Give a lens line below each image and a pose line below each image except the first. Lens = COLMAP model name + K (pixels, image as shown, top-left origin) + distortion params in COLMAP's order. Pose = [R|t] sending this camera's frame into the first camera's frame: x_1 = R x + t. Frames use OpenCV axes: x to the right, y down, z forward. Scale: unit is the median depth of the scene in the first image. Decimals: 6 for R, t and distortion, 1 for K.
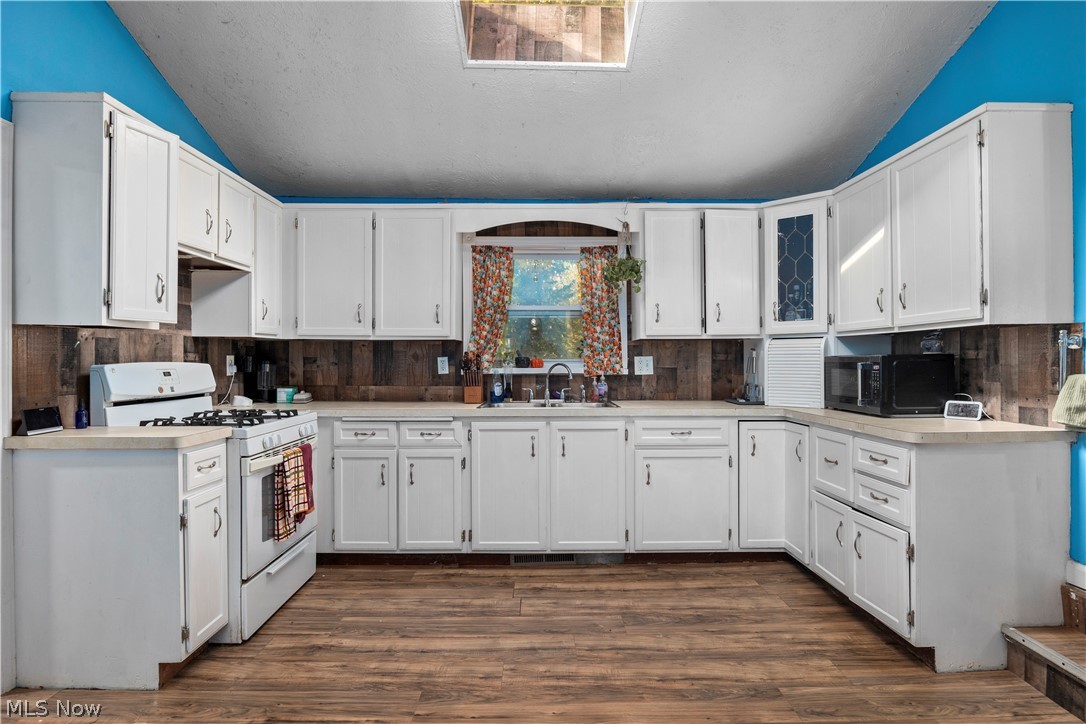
lens RADIAL K [[538.6, 0, 548.5], [0, 538.6, 360.3], [0, 0, 1]] dist [-0.011583, 0.000167]
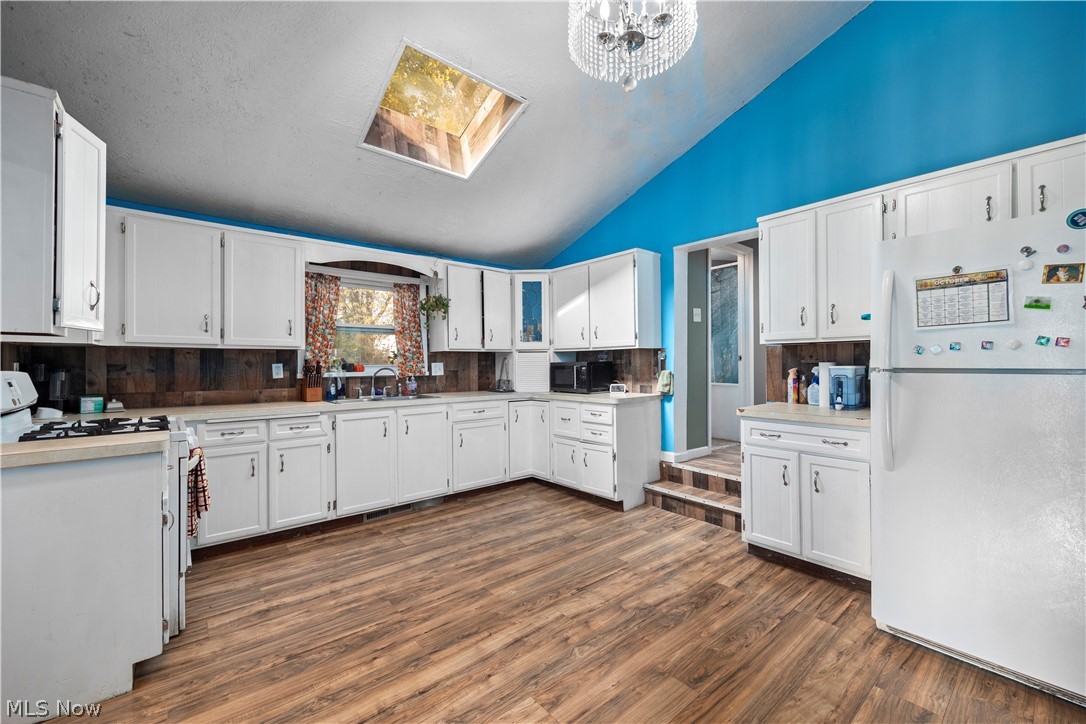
lens RADIAL K [[418.3, 0, 538.5], [0, 418.3, 359.0], [0, 0, 1]] dist [0.006475, -0.000463]
pose [[0.790137, 0.003000, 0.612923, -0.385870], [0.005571, 0.999912, -0.012075, -0.002824], [-0.612905, 0.012956, 0.790050, -0.079499]]
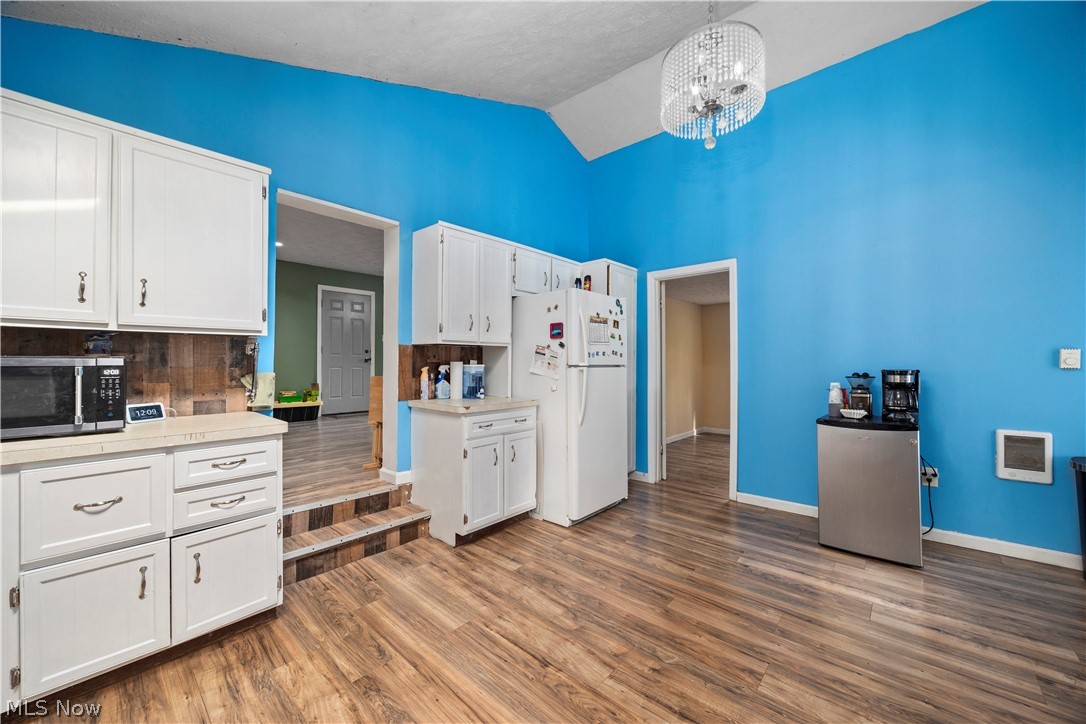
lens RADIAL K [[418.3, 0, 538.5], [0, 418.3, 359.0], [0, 0, 1]] dist [0.006475, -0.000463]
pose [[-0.708796, 0.003071, 0.705407, -0.259393], [-0.001229, 0.999984, -0.005588, -0.003679], [-0.705412, -0.004828, -0.708781, 0.864399]]
